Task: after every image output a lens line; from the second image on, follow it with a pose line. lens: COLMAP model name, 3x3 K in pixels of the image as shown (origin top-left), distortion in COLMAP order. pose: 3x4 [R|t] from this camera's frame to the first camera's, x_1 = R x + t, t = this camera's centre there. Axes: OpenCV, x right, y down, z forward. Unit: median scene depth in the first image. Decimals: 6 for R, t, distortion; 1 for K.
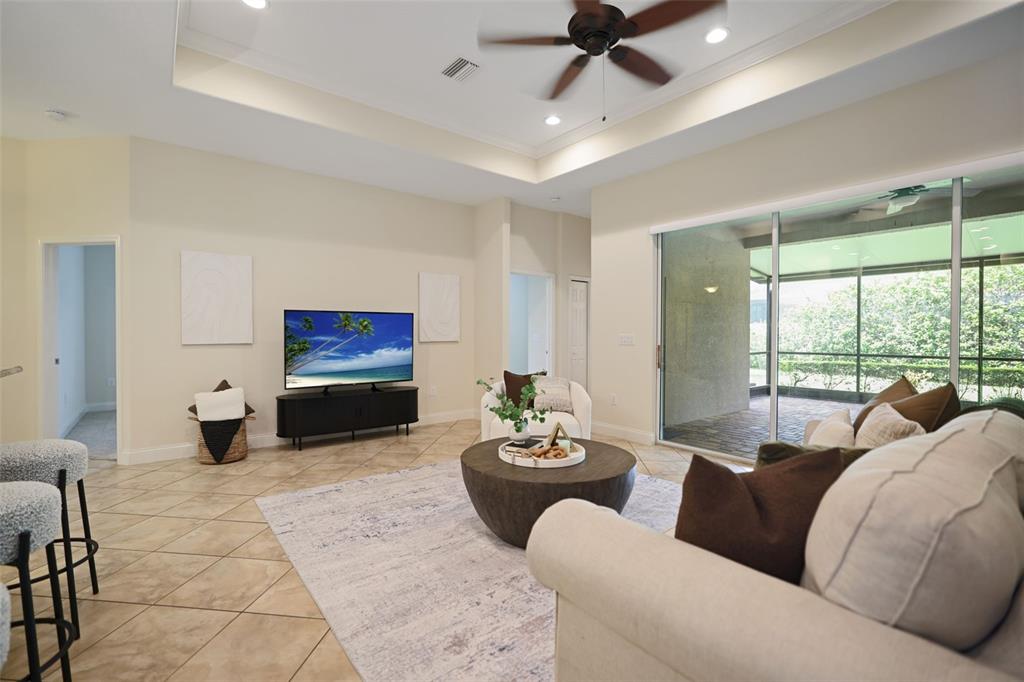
lens RADIAL K [[436.5, 0, 514.6], [0, 436.5, 337.5], [0, 0, 1]] dist [-0.000298, 0.000361]
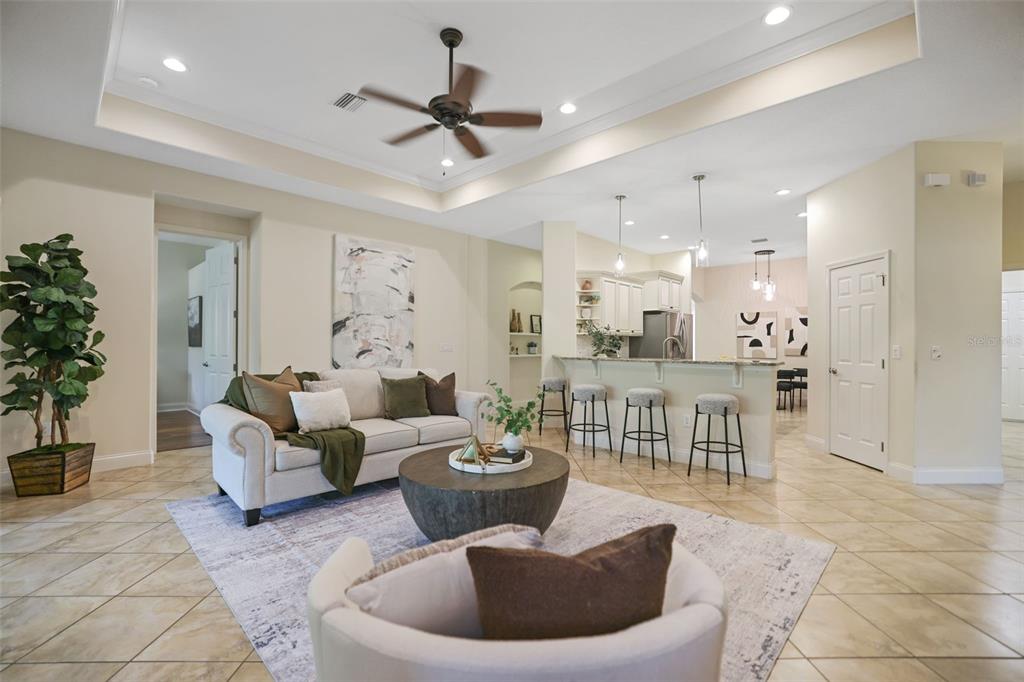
lens RADIAL K [[452.9, 0, 515.4], [0, 452.9, 341.0], [0, 0, 1]] dist [-0.005193, 0.000825]
pose [[-0.991406, -0.013693, -0.130099, 0.092402], [-0.015138, 0.999834, 0.010130, -0.019145], [0.129939, 0.012012, -0.991449, 1.183919]]
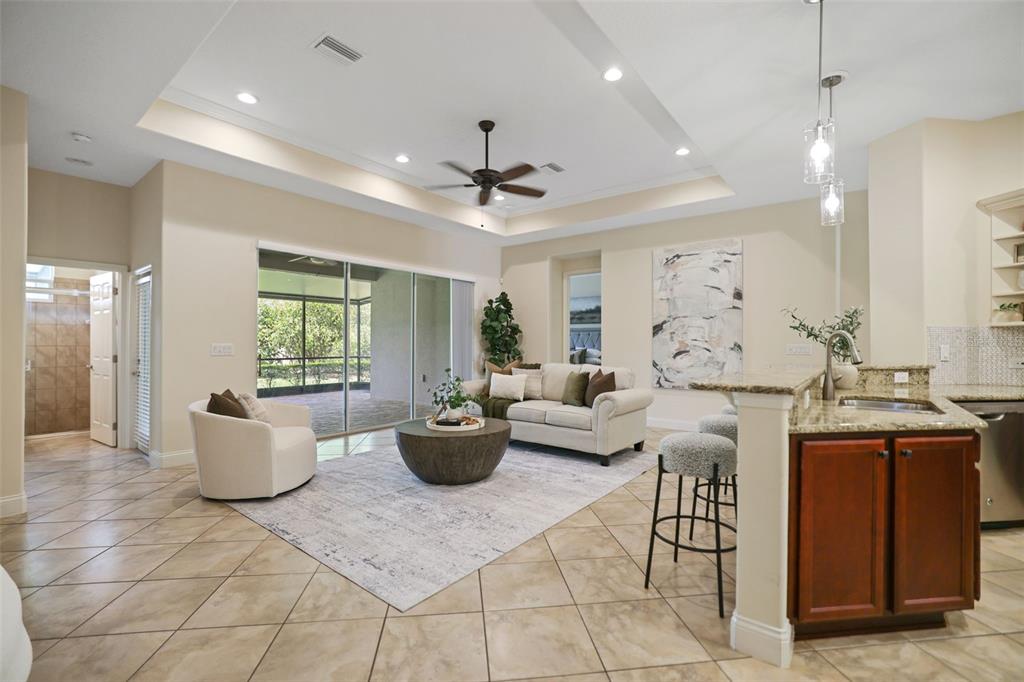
lens RADIAL K [[452.9, 0, 515.4], [0, 452.9, 341.0], [0, 0, 1]] dist [-0.005193, 0.000825]
pose [[-0.254789, -0.001977, 0.966995, -0.800405], [0.008452, 0.999955, 0.004271, -0.013969], [-0.966960, 0.009261, -0.254761, 0.691762]]
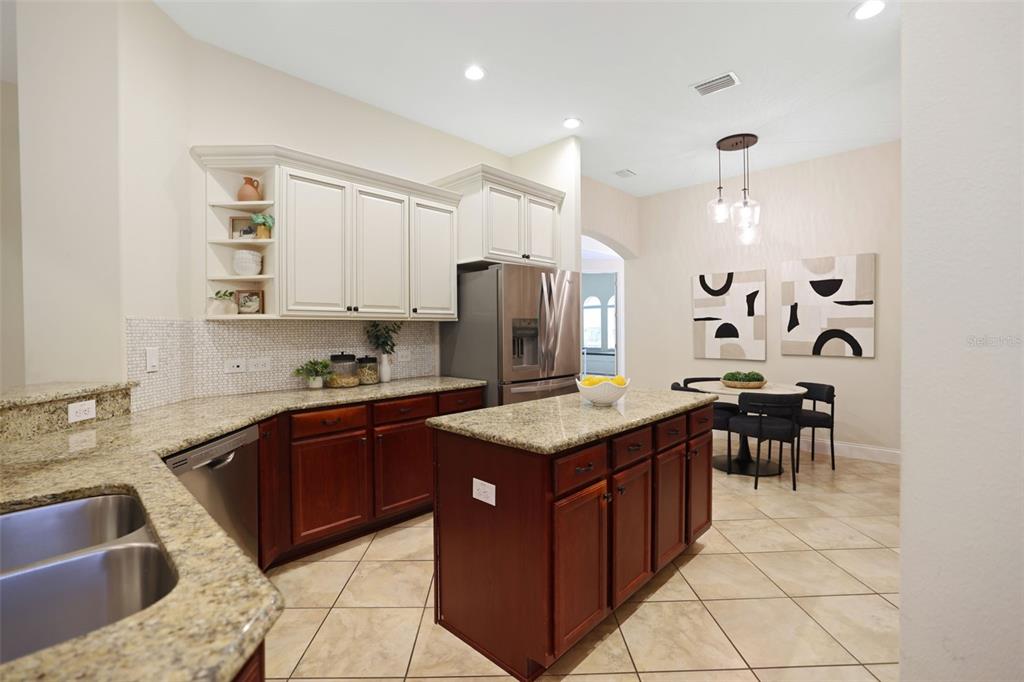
lens RADIAL K [[459.7, 0, 507.8], [0, 459.7, 334.7], [0, 0, 1]] dist [-0.024393, 0.000596]
pose [[-0.992876, 0.002572, -0.119127, -0.581827], [-0.000412, 0.999687, 0.025019, -0.023815], [0.119154, 0.024890, -0.992564, 0.343747]]
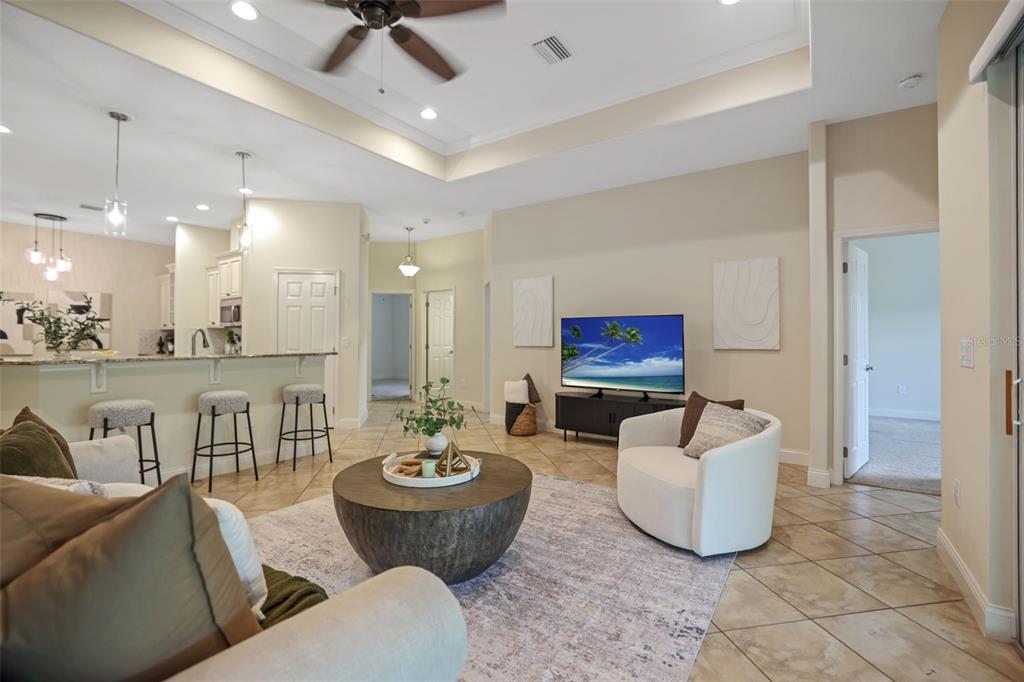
lens RADIAL K [[436.5, 0, 514.6], [0, 436.5, 337.5], [0, 0, 1]] dist [-0.000298, 0.000361]
pose [[0.286932, -0.003803, -0.957943, 0.570668], [-0.013248, 0.999881, -0.007938, -0.006811], [0.957859, 0.014969, 0.286848, 0.515176]]
